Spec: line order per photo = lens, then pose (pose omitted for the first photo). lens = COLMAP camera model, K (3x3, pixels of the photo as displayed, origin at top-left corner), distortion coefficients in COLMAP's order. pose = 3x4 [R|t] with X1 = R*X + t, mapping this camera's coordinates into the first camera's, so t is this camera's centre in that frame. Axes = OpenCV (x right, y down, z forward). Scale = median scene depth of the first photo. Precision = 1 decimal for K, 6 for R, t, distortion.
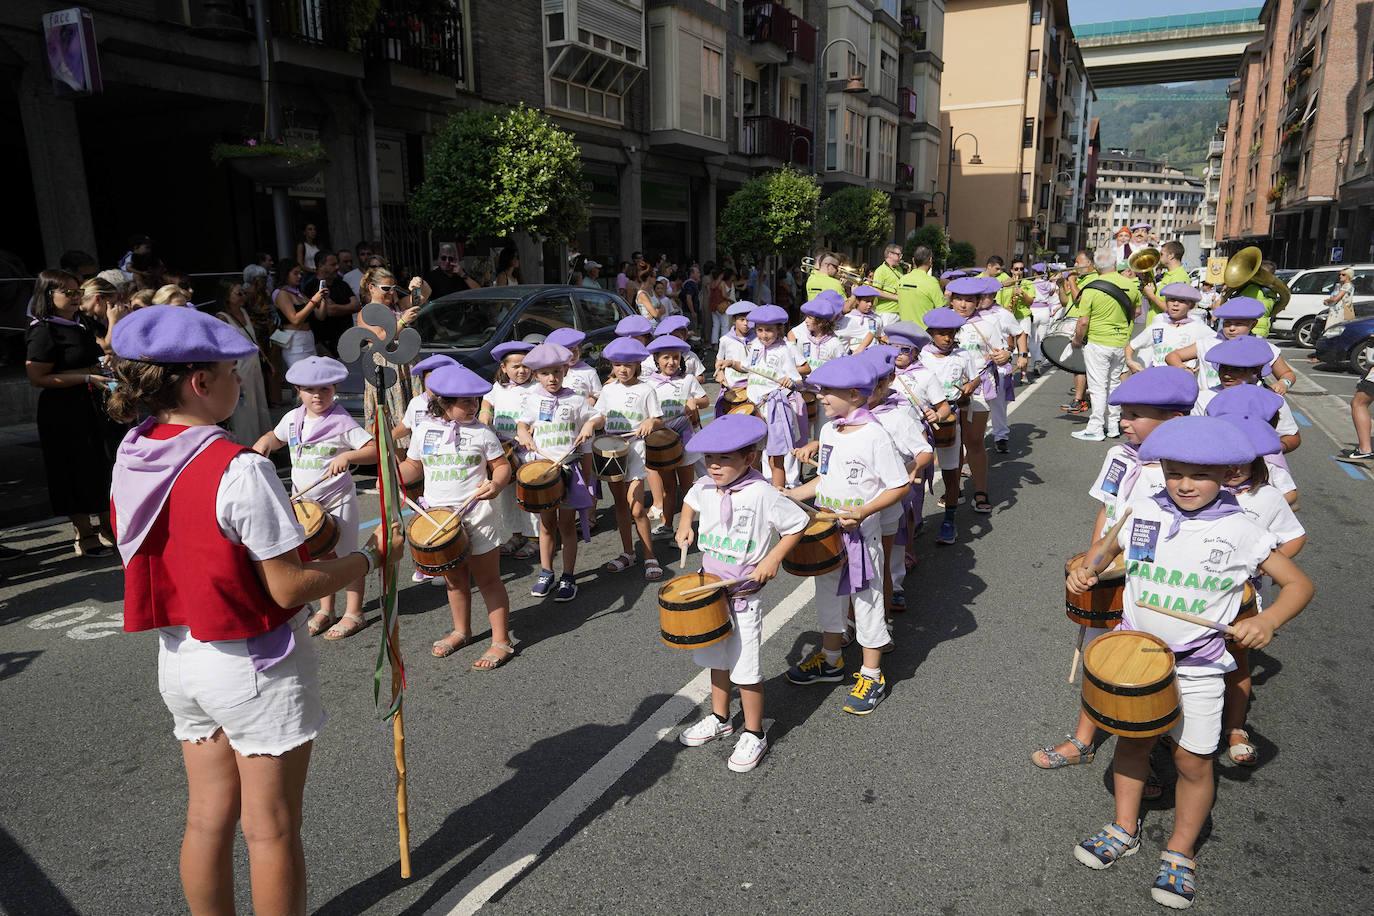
lens RADIAL K [[893.4, 0, 687.0], [0, 893.4, 458.0], [0, 0, 1]] dist [-0.036089, 0.024427]
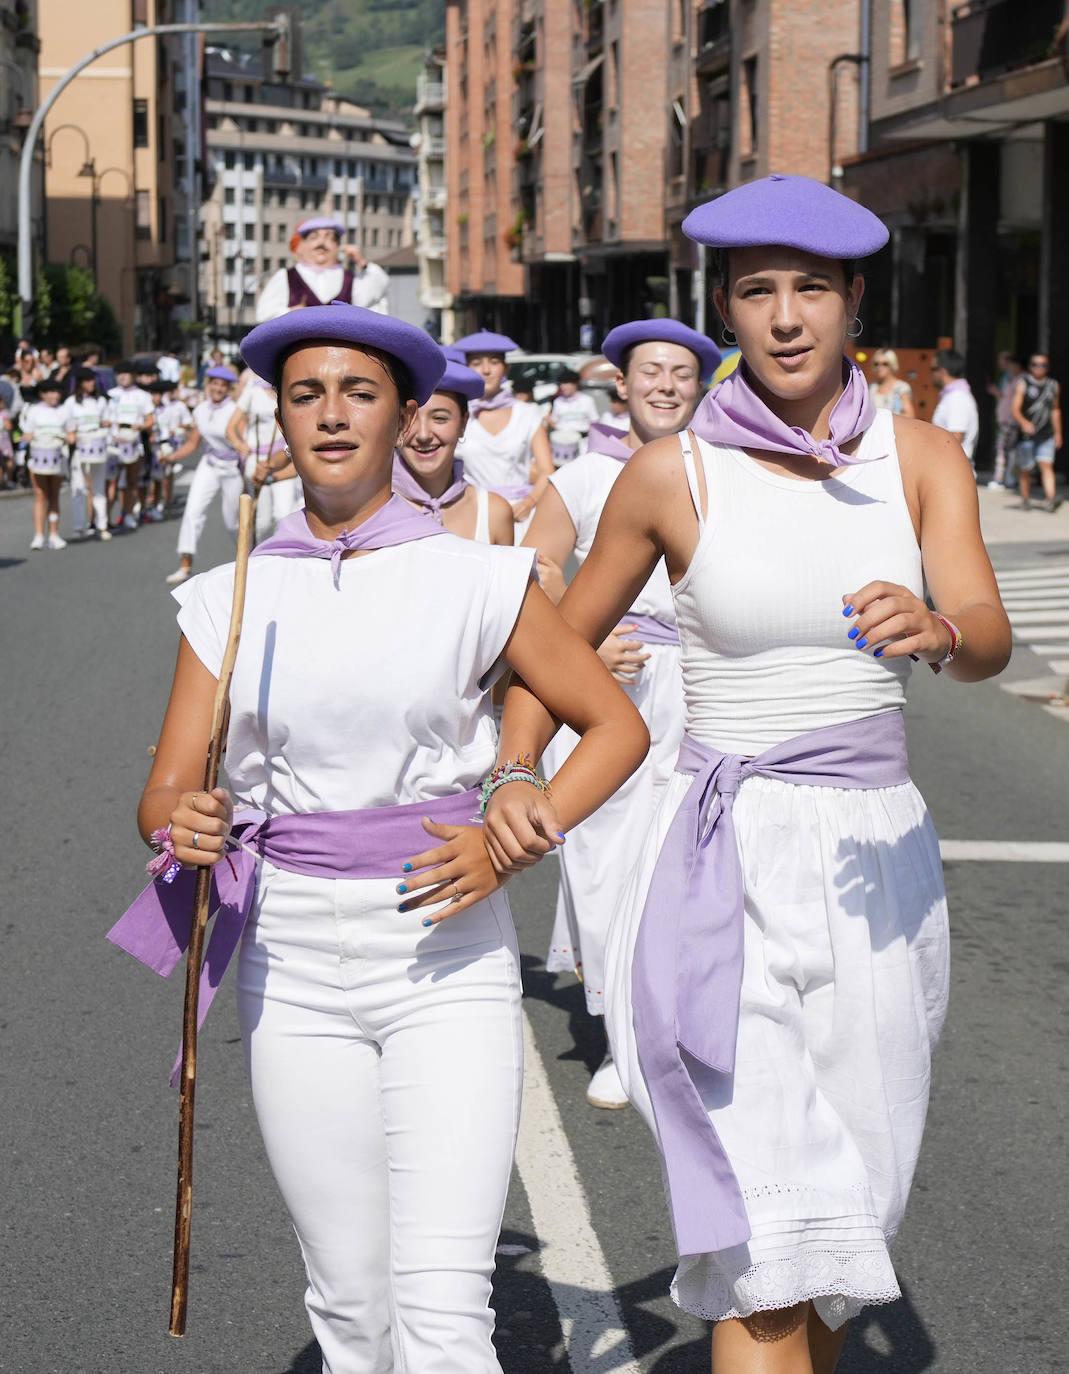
lens RADIAL K [[3161.4, 0, 534.5], [0, 3161.4, 687.0], [0, 0, 1]] dist [0.275007, -0.063397]
pose [[0.854000, -0.049344, 0.517928, -0.144592], [0.101560, 0.992152, -0.072936, 0.052615], [-0.510264, 0.114888, 0.852309, -0.255457]]
